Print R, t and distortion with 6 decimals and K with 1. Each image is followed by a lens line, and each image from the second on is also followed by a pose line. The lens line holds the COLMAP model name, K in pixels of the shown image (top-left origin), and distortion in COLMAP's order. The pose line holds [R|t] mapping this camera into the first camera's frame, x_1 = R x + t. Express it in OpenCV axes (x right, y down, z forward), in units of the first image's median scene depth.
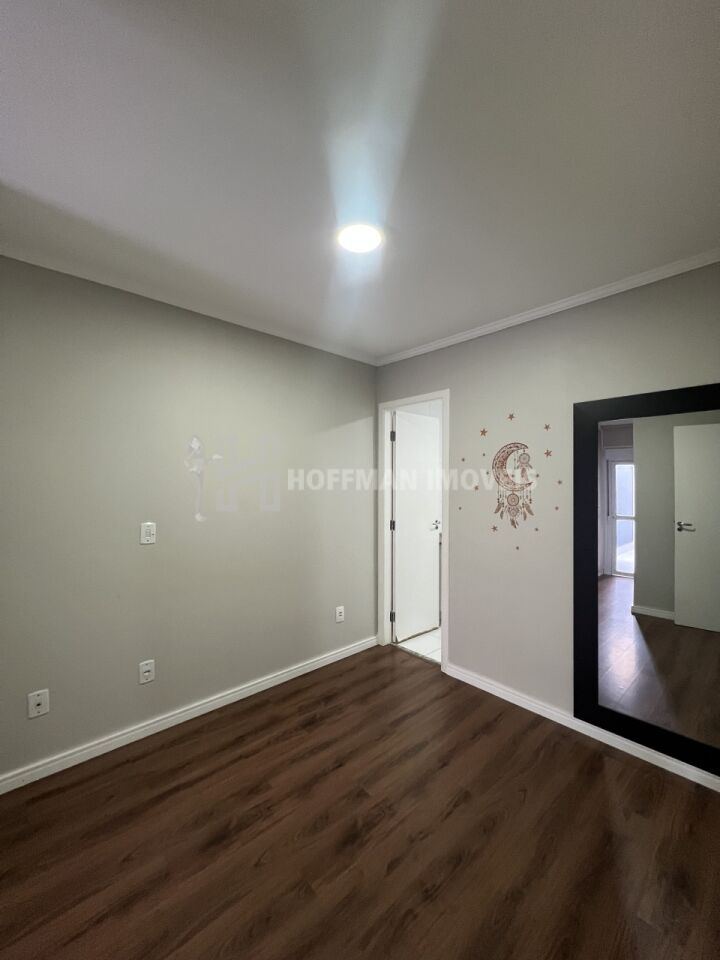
lens RADIAL K [[386.0, 0, 358.4], [0, 386.0, 480.7], [0, 0, 1]] dist [-0.003036, 0.000350]
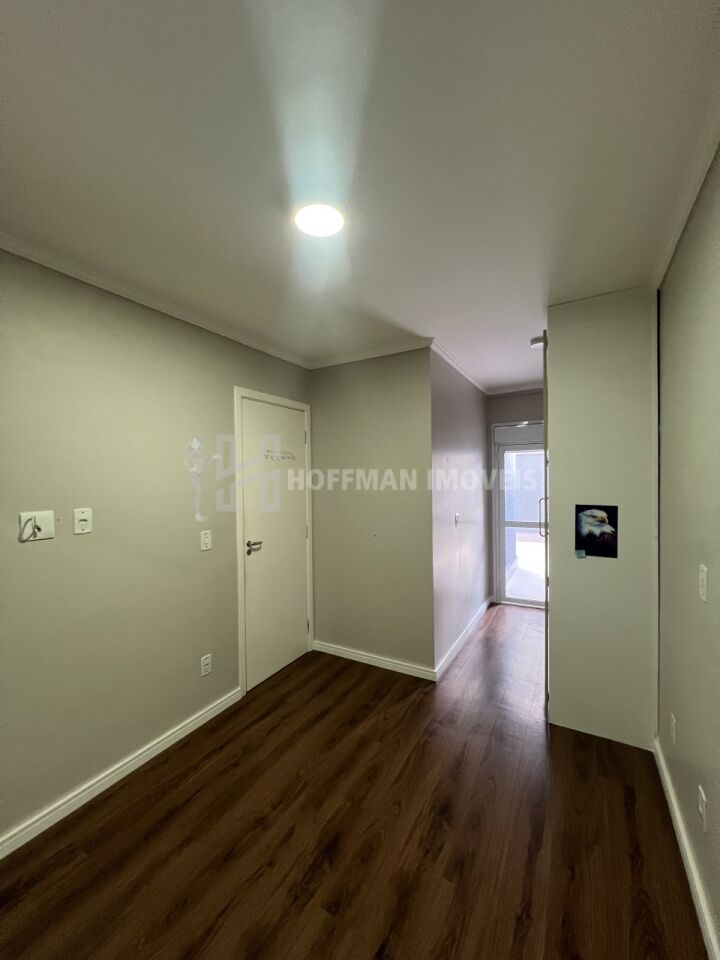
lens RADIAL K [[386.0, 0, 359.7], [0, 386.0, 480.5], [0, 0, 1]] dist [-0.003036, 0.000350]
pose [[-0.952613, 0.010288, -0.304012, 0.199732], [0.009994, 0.999947, 0.002521, -0.045600], [0.304022, -0.000637, -0.952665, 1.899969]]
